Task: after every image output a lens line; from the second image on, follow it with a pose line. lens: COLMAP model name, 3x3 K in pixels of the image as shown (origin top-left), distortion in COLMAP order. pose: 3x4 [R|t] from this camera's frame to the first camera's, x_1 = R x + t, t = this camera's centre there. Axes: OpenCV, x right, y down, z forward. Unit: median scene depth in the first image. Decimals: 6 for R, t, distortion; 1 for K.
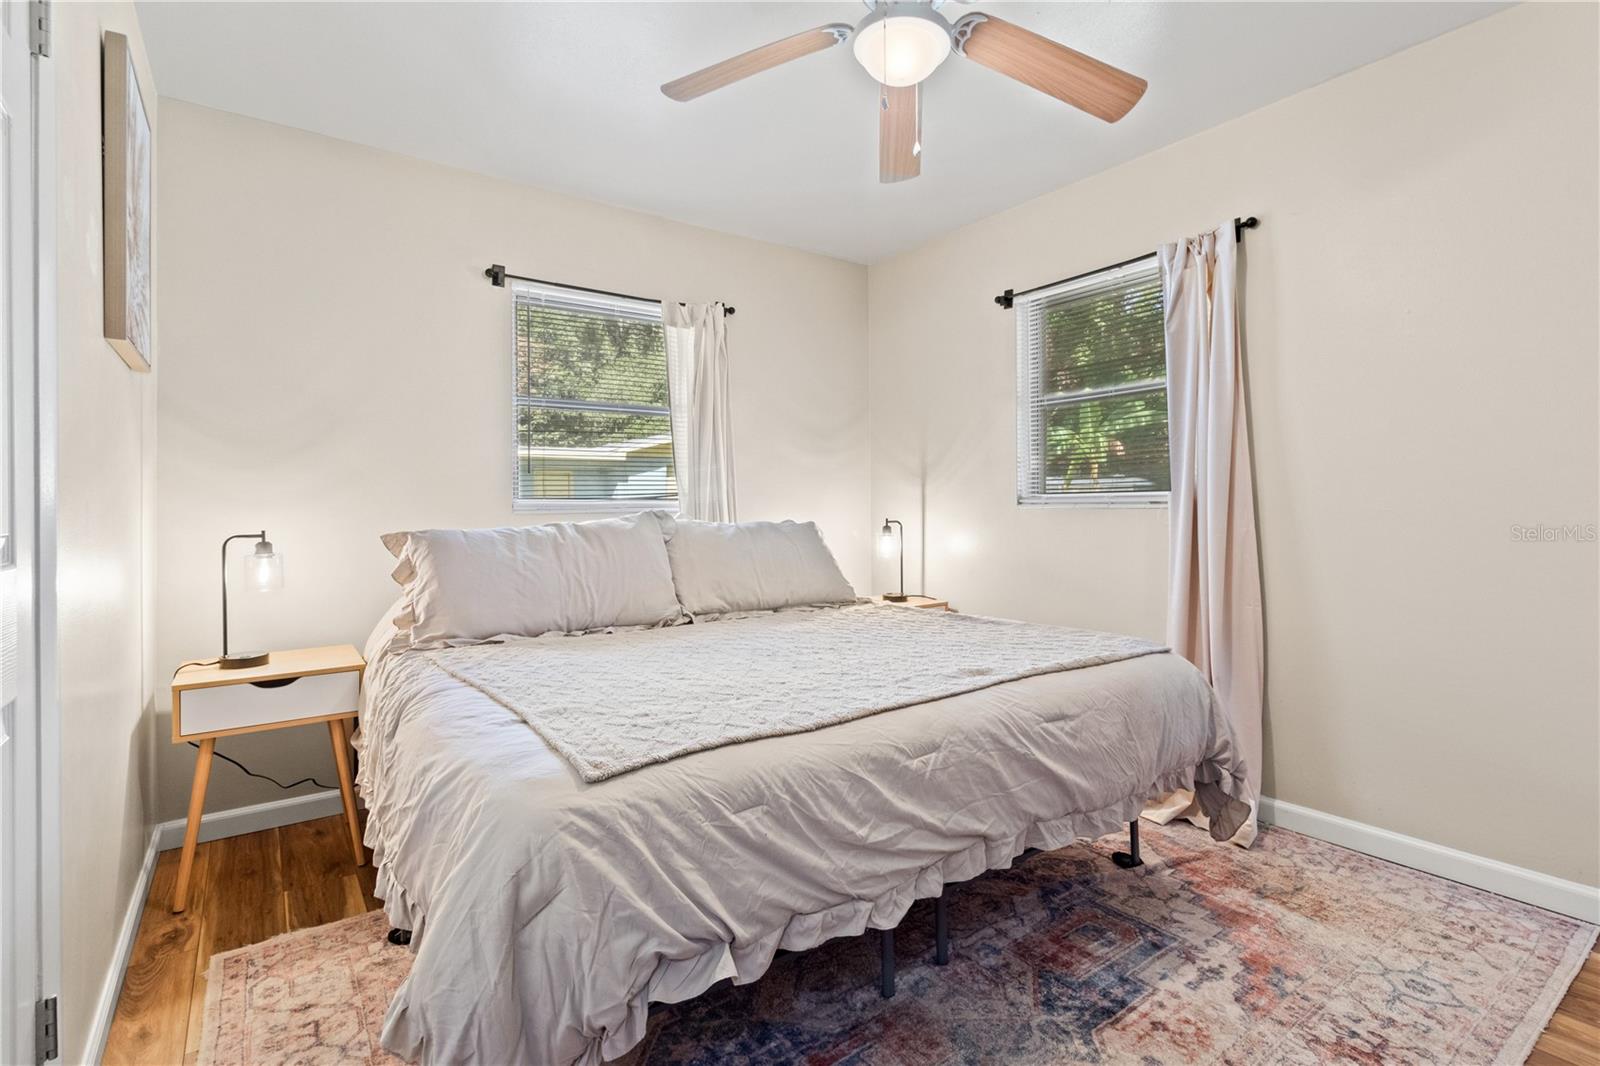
lens RADIAL K [[758.0, 0, 796.4], [0, 758.0, 507.7], [0, 0, 1]] dist [0.001549, -0.000281]
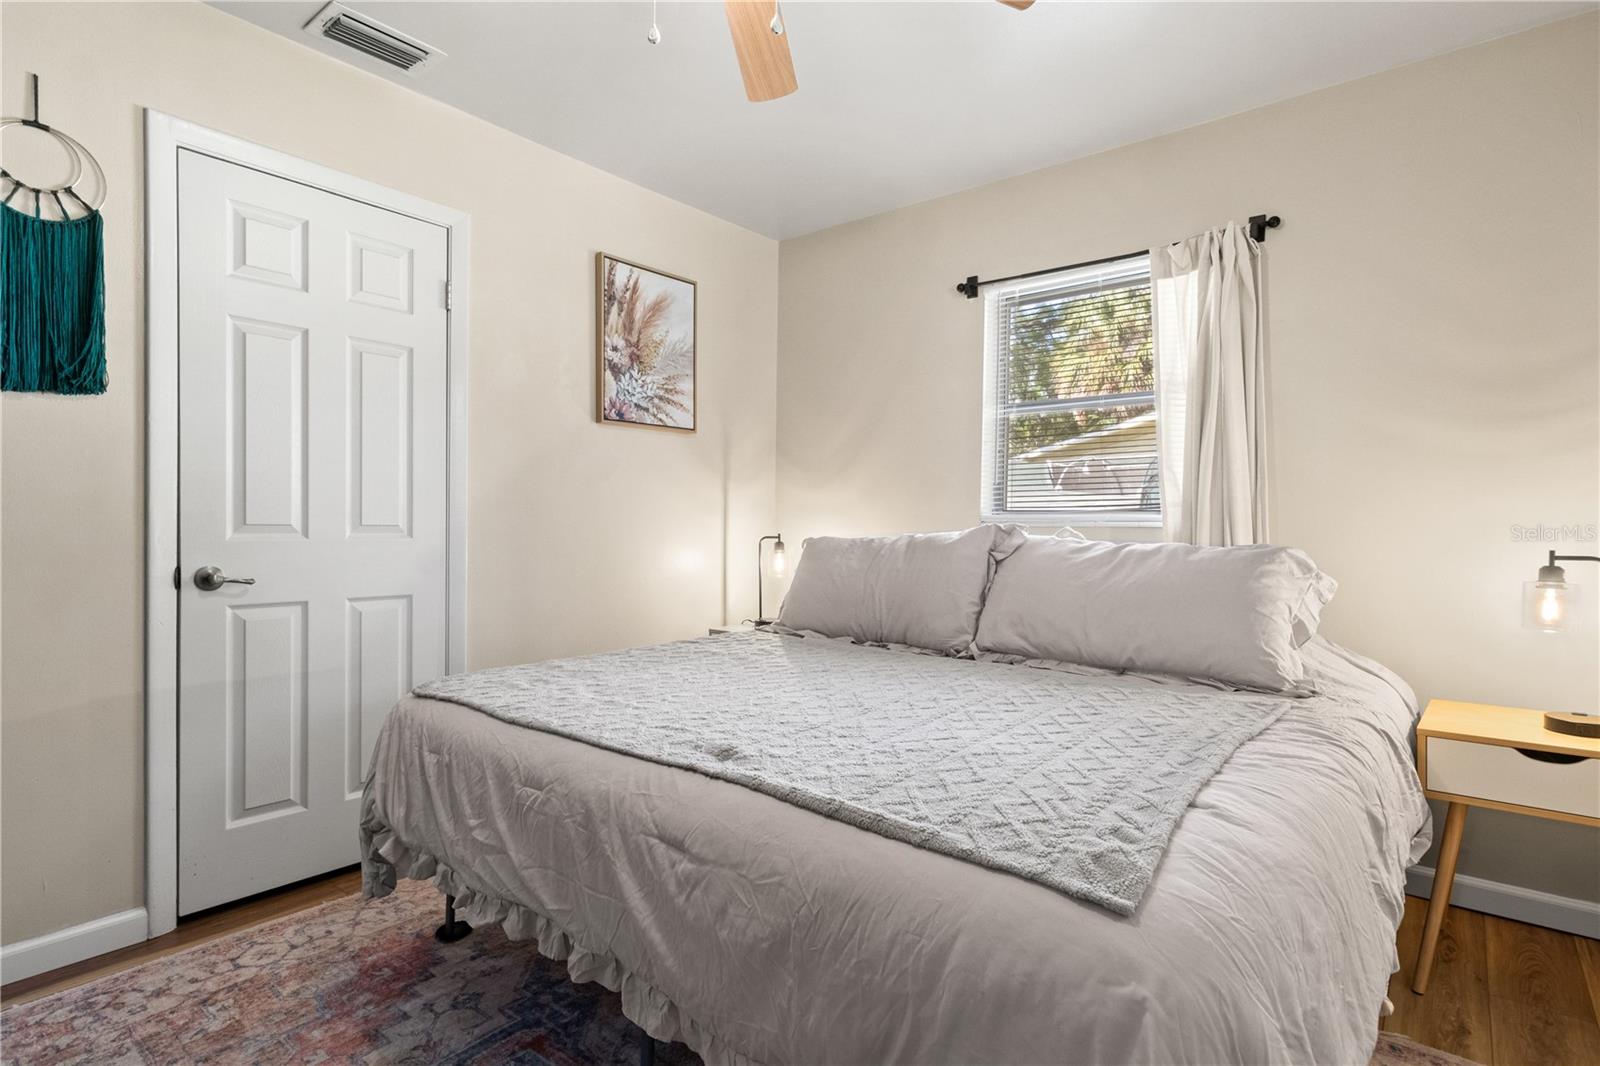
lens RADIAL K [[798.4, 0, 798.0], [0, 798.4, 514.3], [0, 0, 1]] dist [0.001263, 0.000045]
pose [[0.255704, -0.000666, -0.966755, 0.626376], [-0.013245, 0.999903, -0.004192, 0.000544], [0.966664, 0.013877, 0.255670, 0.567112]]
